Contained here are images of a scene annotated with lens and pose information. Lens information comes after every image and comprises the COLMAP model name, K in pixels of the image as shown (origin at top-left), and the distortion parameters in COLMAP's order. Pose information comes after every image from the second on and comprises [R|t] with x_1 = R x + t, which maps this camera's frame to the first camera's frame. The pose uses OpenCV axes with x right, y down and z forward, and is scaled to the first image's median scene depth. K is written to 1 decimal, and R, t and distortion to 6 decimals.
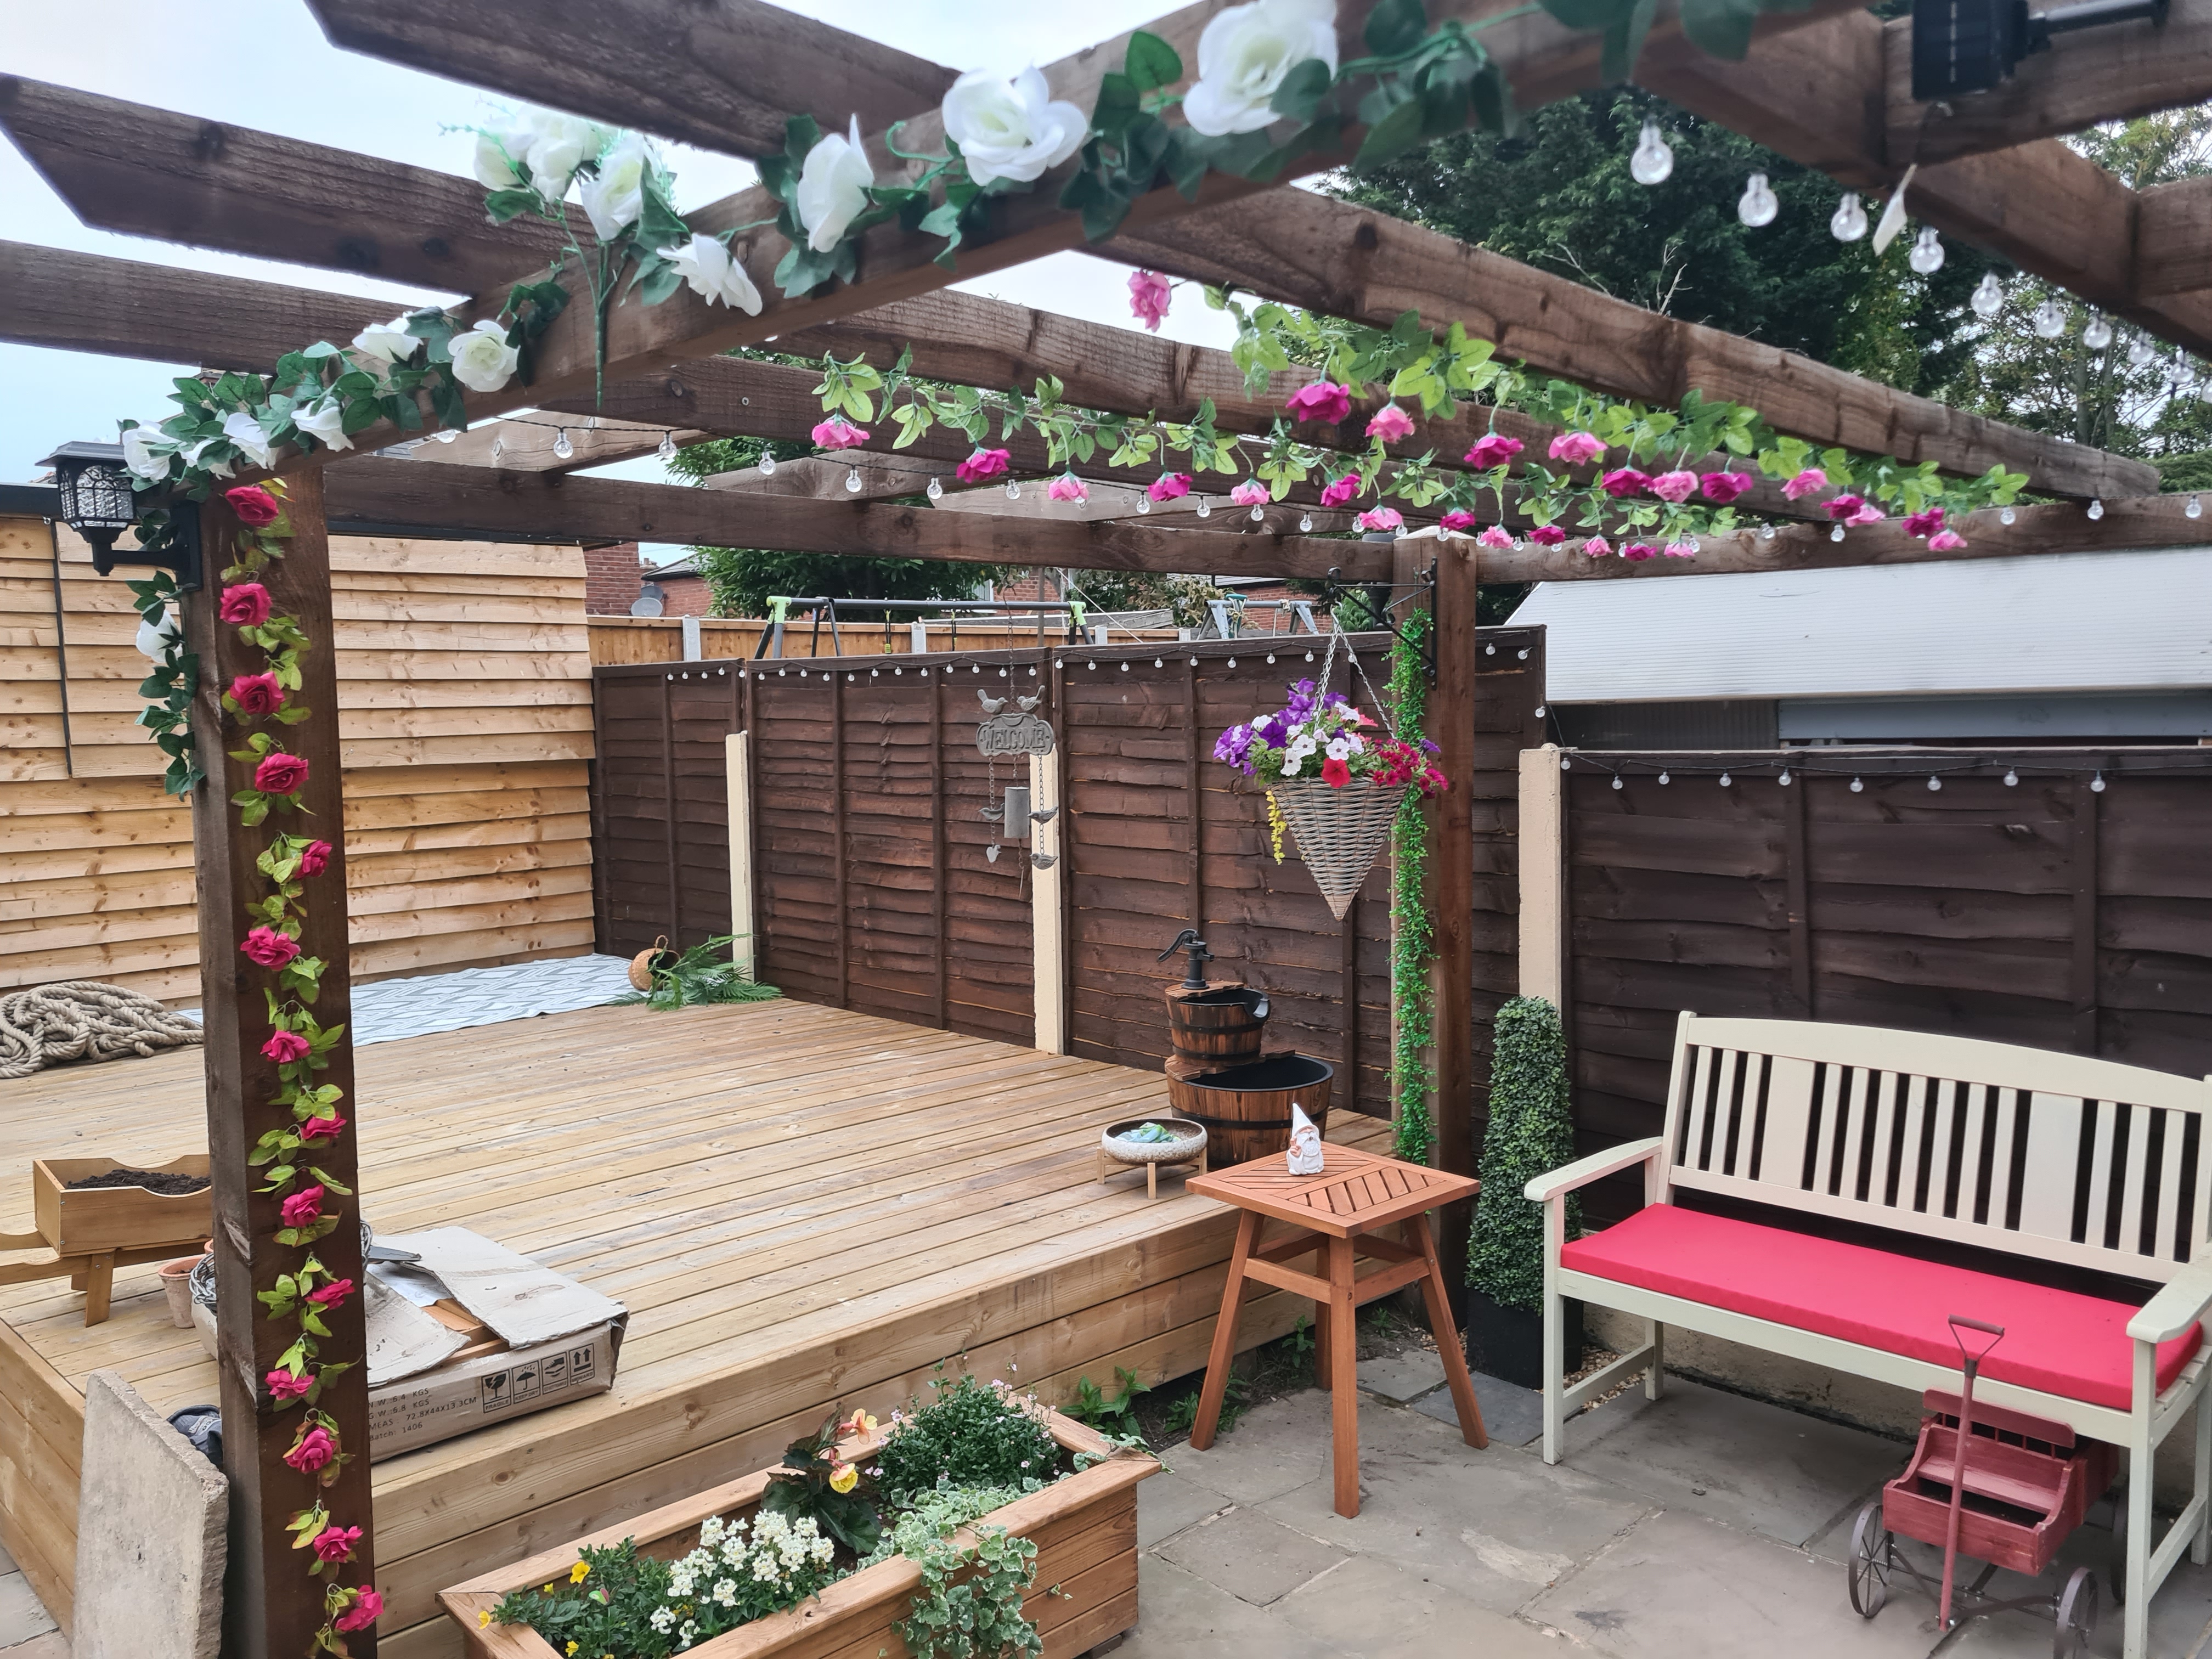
lens RADIAL K [[1682.6, 0, 1142.1], [0, 1682.6, 833.6], [0, 0, 1]] dist [0.059444, -0.035068]
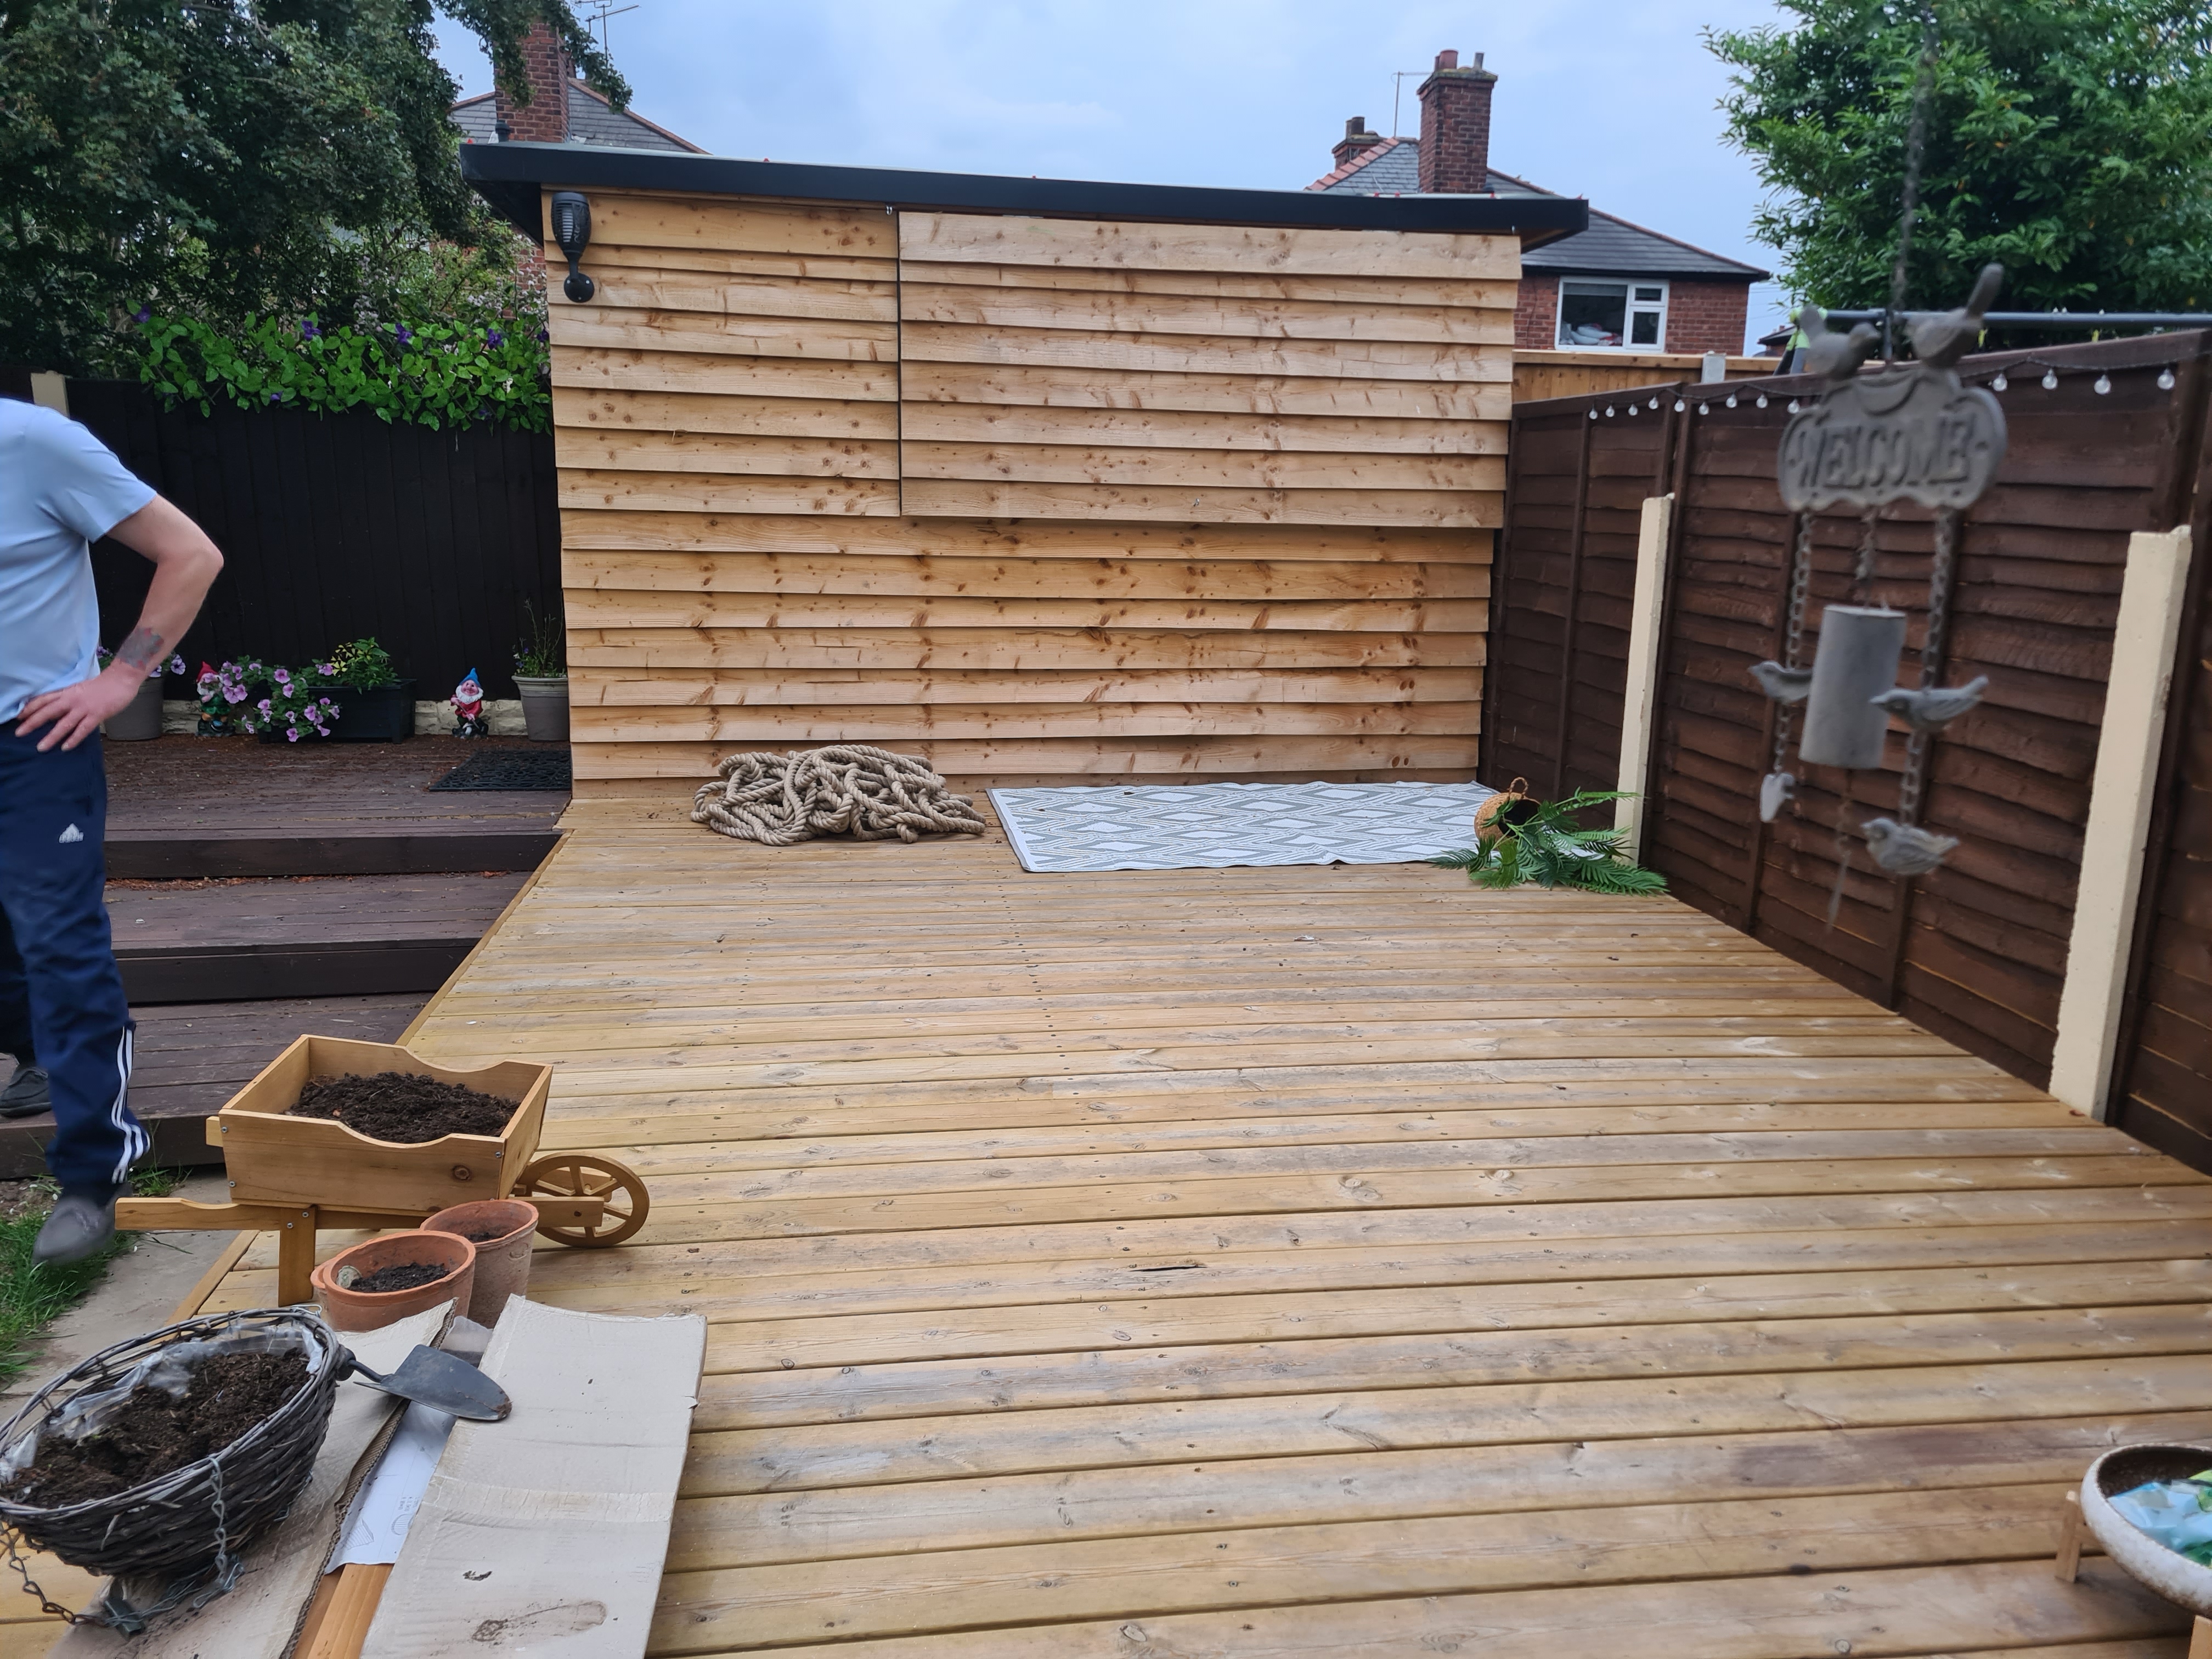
lens RADIAL K [[1682.6, 0, 1142.1], [0, 1682.6, 833.6], [0, 0, 1]] dist [0.059444, -0.035068]
pose [[0.804330, 0.156838, -0.573110, 0.003980], [-0.085141, 0.985003, 0.150066, -0.011142], [0.588051, -0.071908, 0.805621, 0.333665]]
